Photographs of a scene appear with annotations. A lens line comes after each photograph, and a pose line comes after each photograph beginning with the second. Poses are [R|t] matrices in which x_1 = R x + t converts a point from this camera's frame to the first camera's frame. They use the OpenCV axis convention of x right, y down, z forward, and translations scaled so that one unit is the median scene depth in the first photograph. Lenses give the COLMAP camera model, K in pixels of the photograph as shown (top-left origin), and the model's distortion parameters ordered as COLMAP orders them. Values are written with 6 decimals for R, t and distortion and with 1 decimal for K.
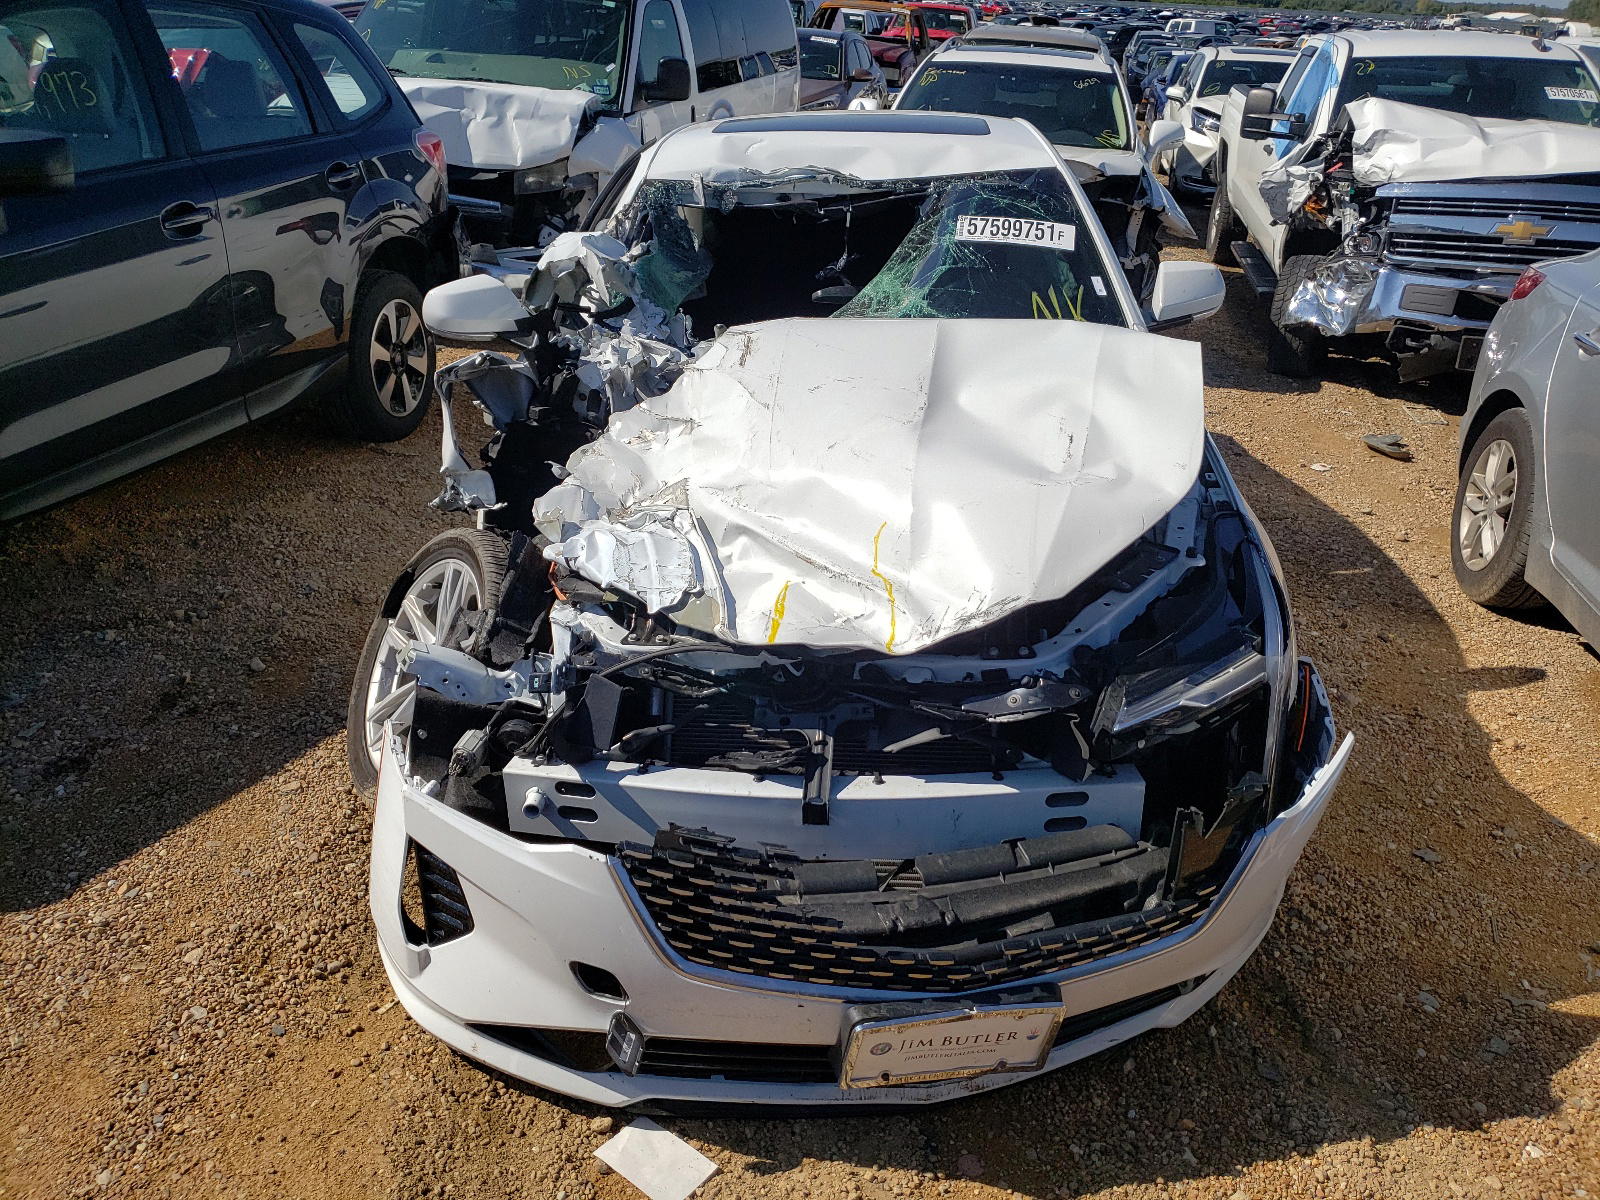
lens RADIAL K [[1260.2, 0, 813.1], [0, 1260.2, 601.0], [0, 0, 1]] dist [0.007762, 0.008042]
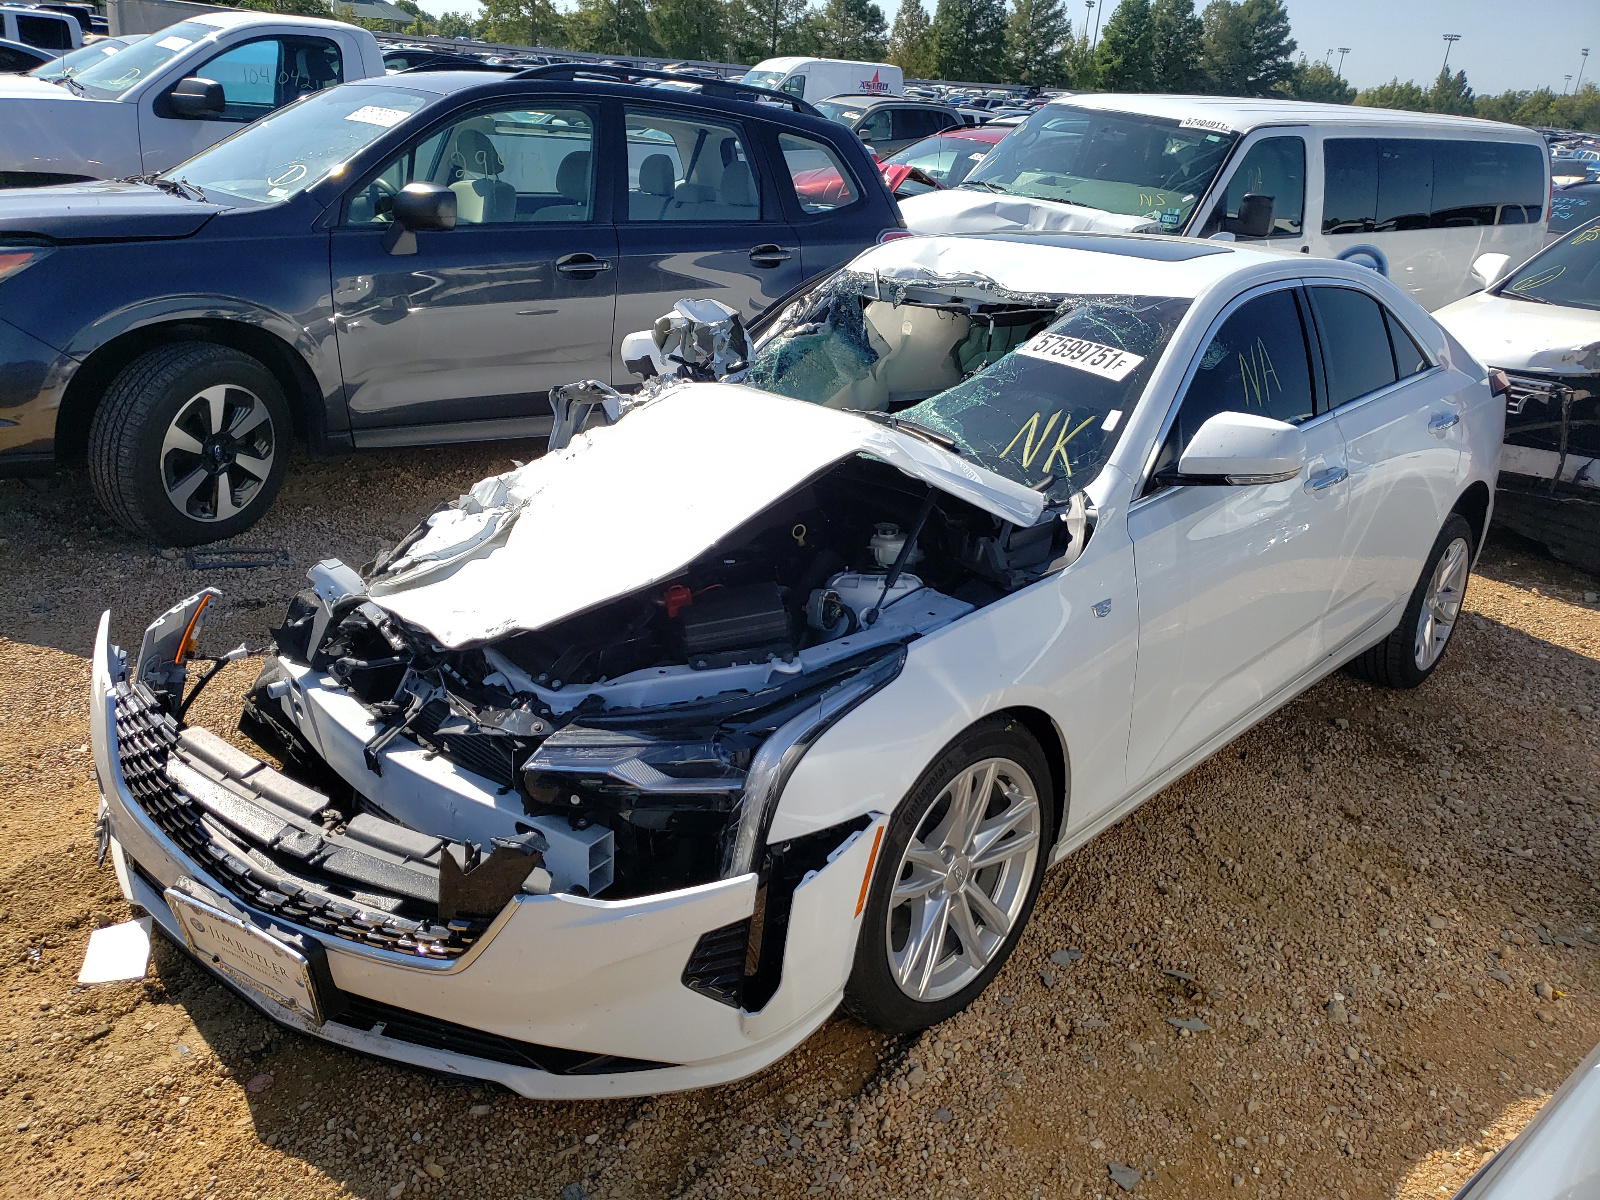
lens RADIAL K [[1232.5, 0, 797.9], [0, 1232.5, 600.8], [0, 0, 1]] dist [0.008344, 0.003993]
pose [[0.764063, 0.256221, -0.592079, 0.554657], [-0.309982, 0.950674, 0.011379, -0.062170], [0.565790, 0.174840, 0.805799, 0.170637]]
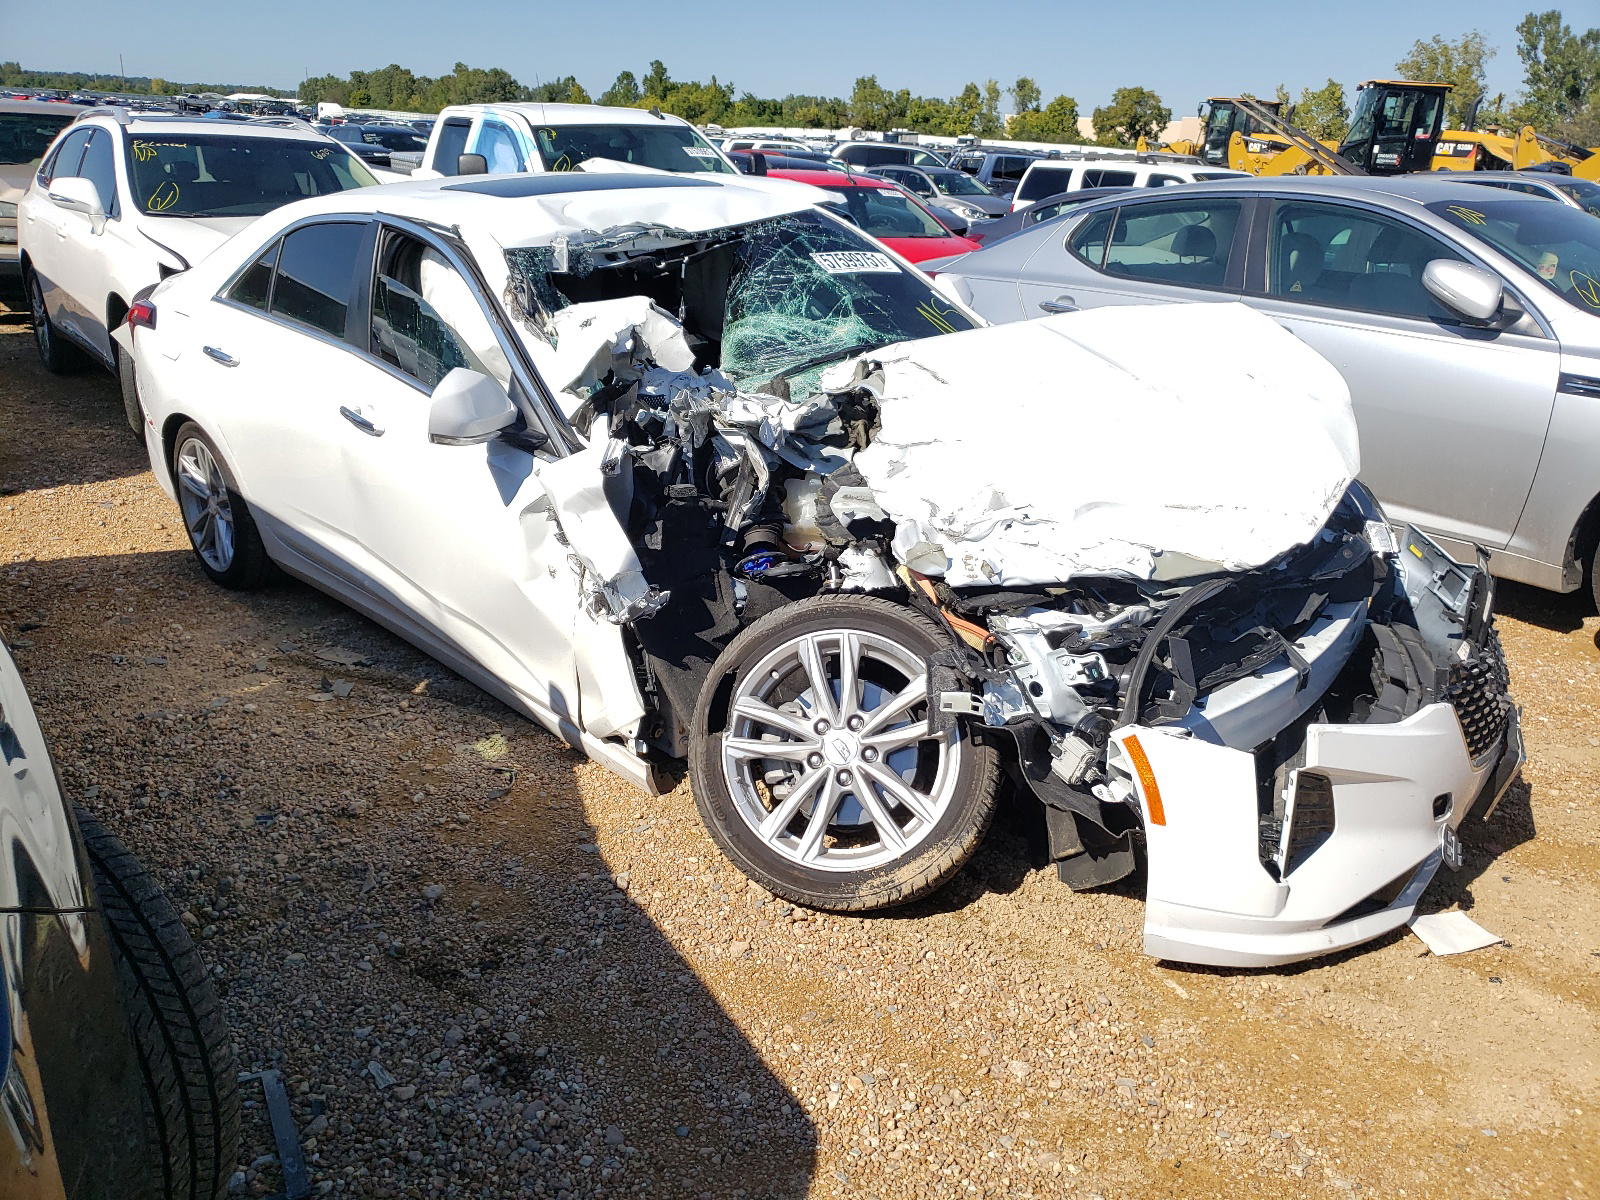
lens RADIAL K [[1232.5, 0, 792.1], [0, 1232.5, 602.0], [0, 0, 1]] dist [0.008344, 0.003993]
pose [[0.656230, -0.281134, 0.700233, -0.716896], [0.311969, 0.946058, 0.087465, -0.107364], [-0.687050, 0.161054, 0.708536, 0.268693]]
